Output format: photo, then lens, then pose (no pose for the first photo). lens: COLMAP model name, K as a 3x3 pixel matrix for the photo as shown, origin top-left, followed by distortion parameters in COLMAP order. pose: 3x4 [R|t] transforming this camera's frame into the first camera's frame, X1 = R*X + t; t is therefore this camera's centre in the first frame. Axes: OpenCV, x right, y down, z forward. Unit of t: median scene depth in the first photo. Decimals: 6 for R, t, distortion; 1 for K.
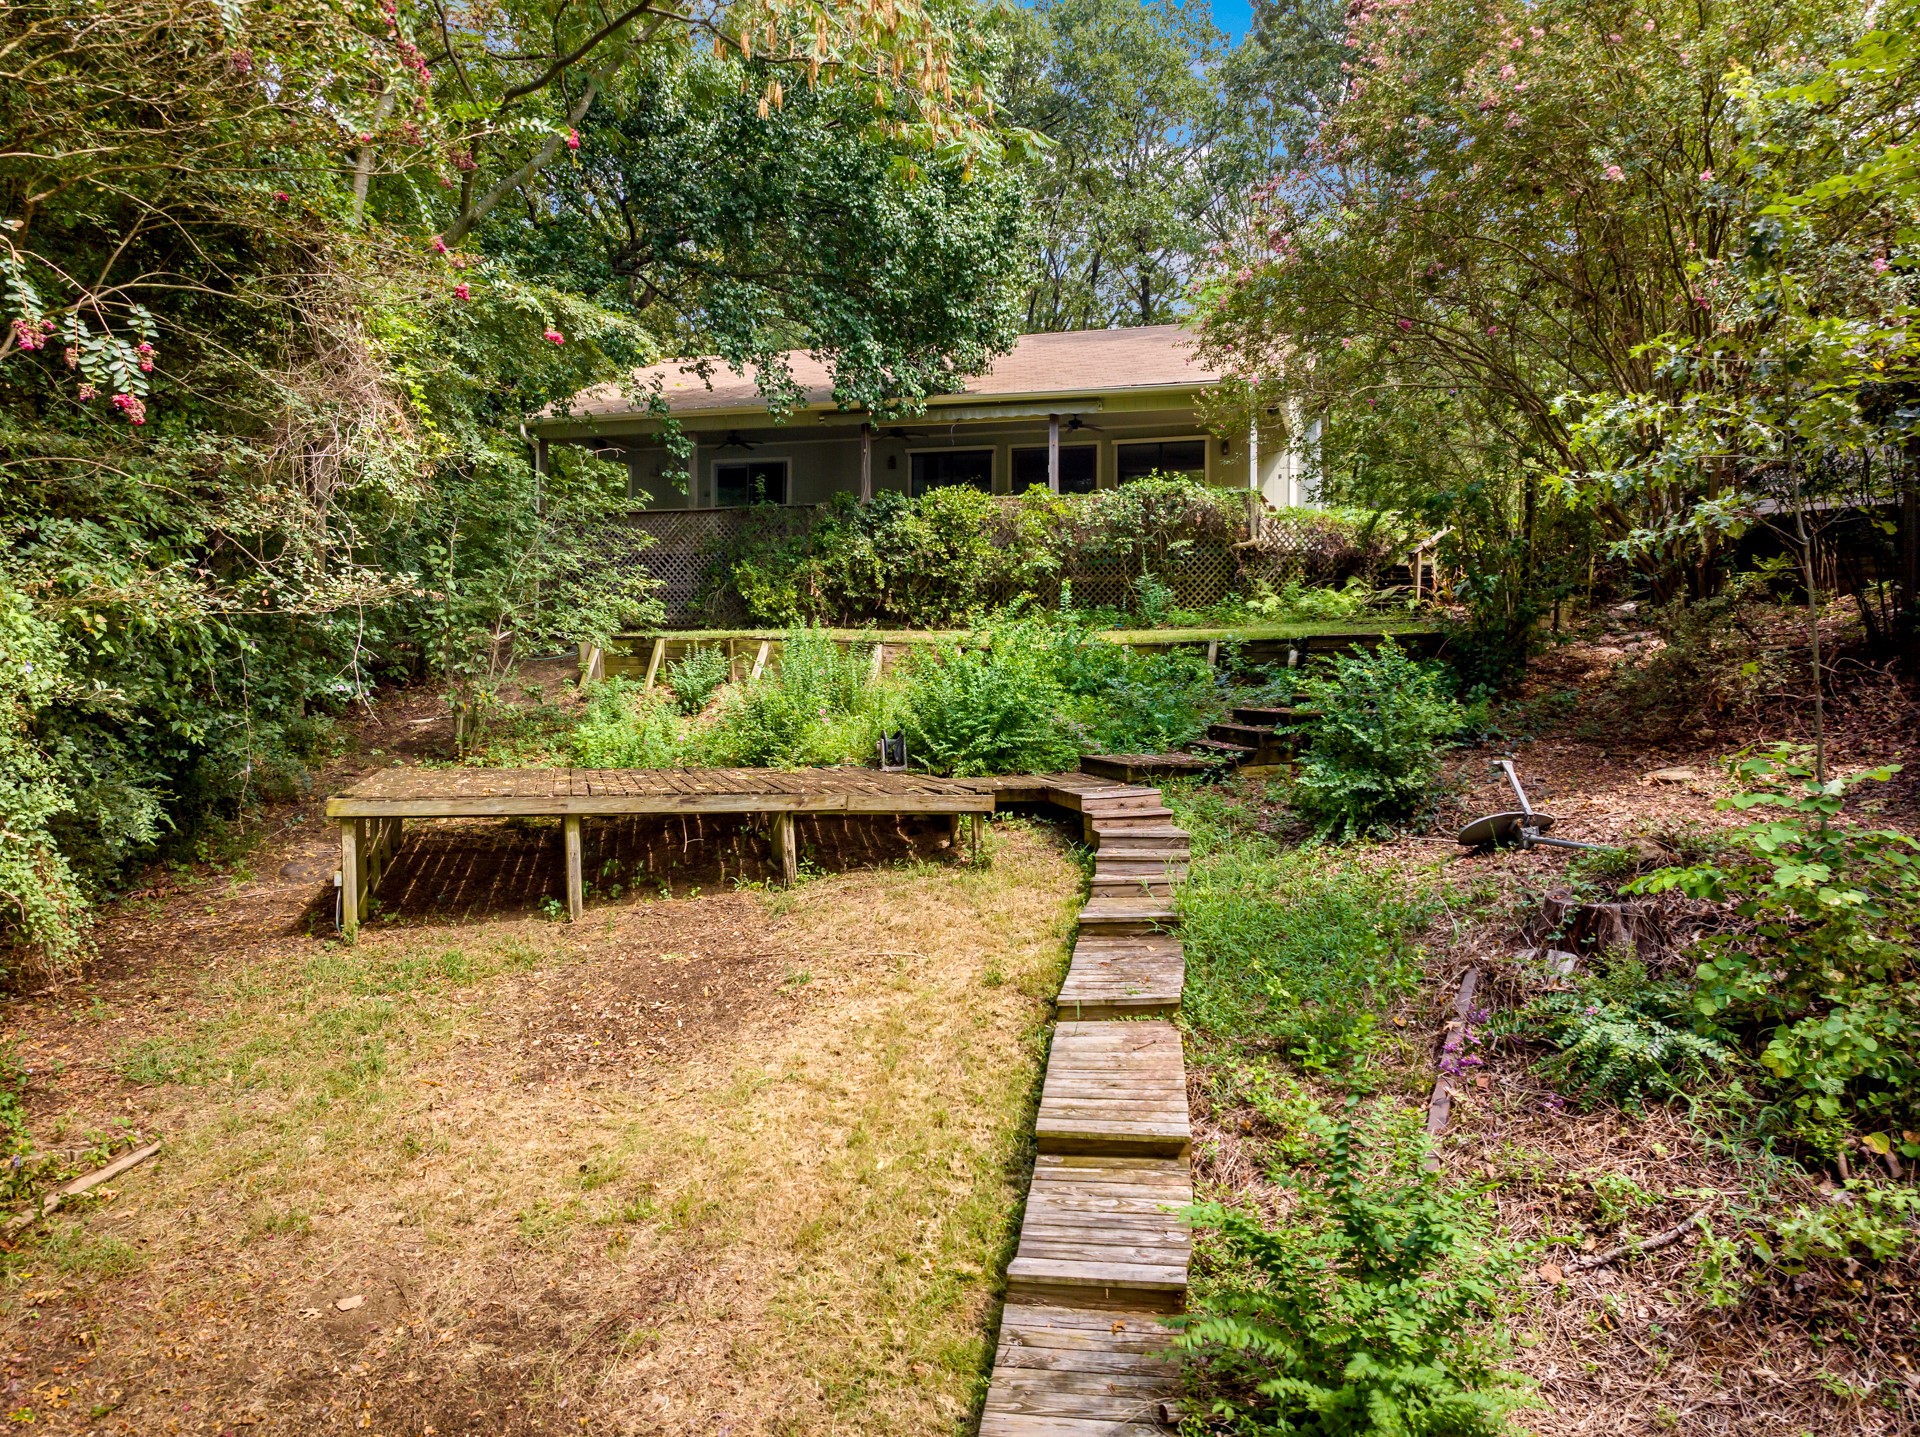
lens RADIAL K [[1373.5, 0, 960.0], [0, 1373.5, 718.5], [0, 0, 1]] dist [-0.040492, -0.006827]
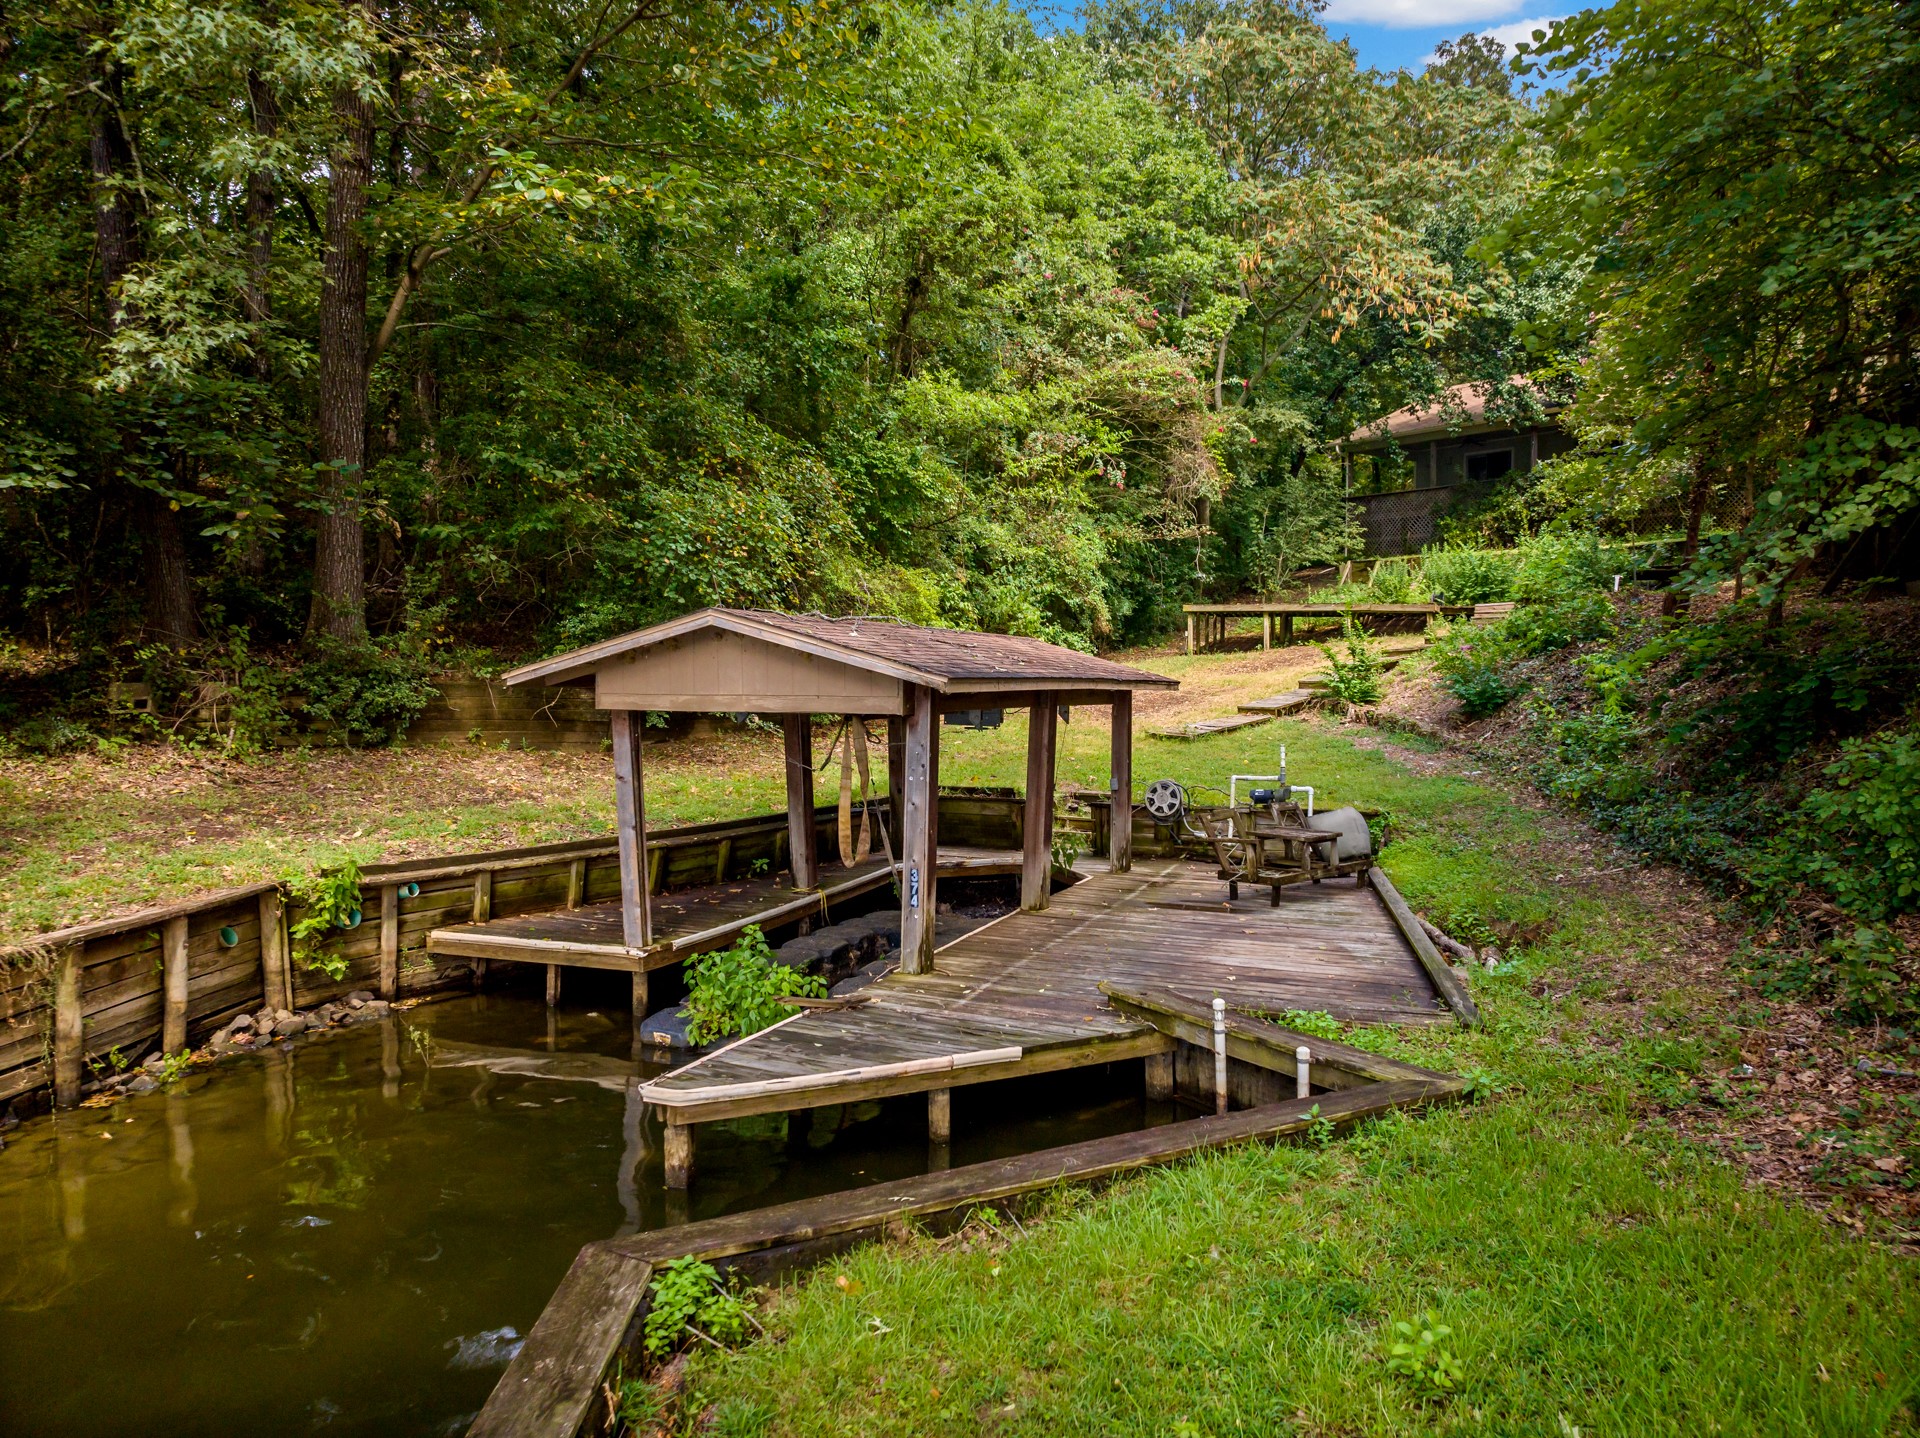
lens RADIAL K [[1373.5, 0, 960.0], [0, 1373.5, 719.0], [0, 0, 1]] dist [-0.040492, -0.006827]
pose [[0.773496, 0.023451, -0.633367, 0.463681], [-0.013709, 0.999701, 0.020272, 0.112662], [0.633653, -0.006998, 0.773586, -0.709015]]
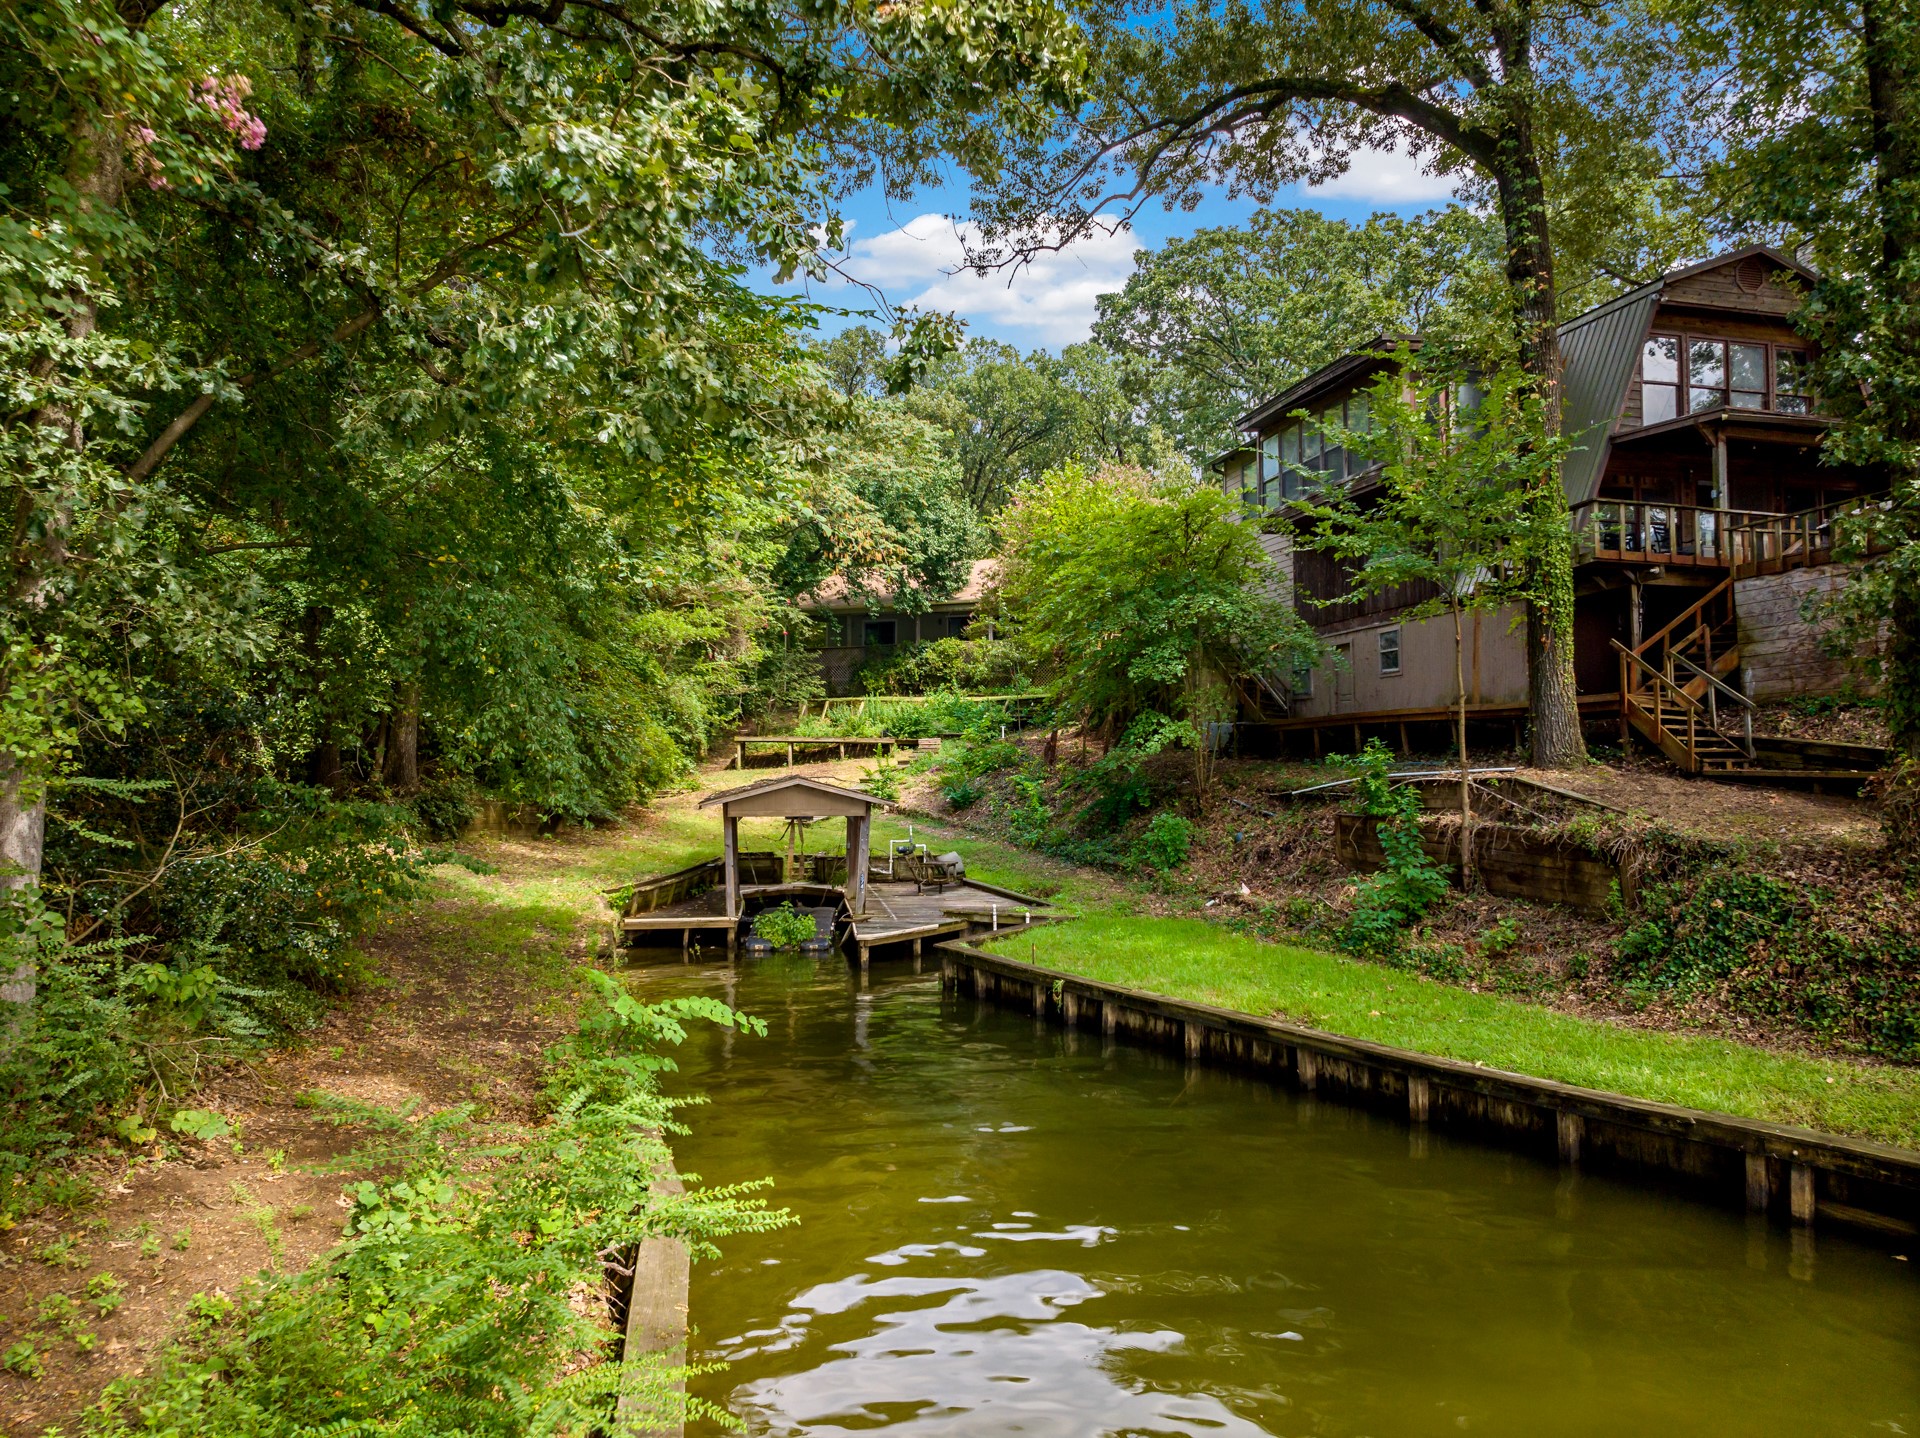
lens RADIAL K [[1375.8, 0, 993.2], [0, 1375.8, 721.6], [0, 0, 1]] dist [-0.044289, -0.001476]
pose [[0.988399, -0.008588, -0.151636, 0.461934], [0.001701, 0.998963, -0.045491, 0.095472], [0.151870, 0.044705, 0.987389, -1.460325]]
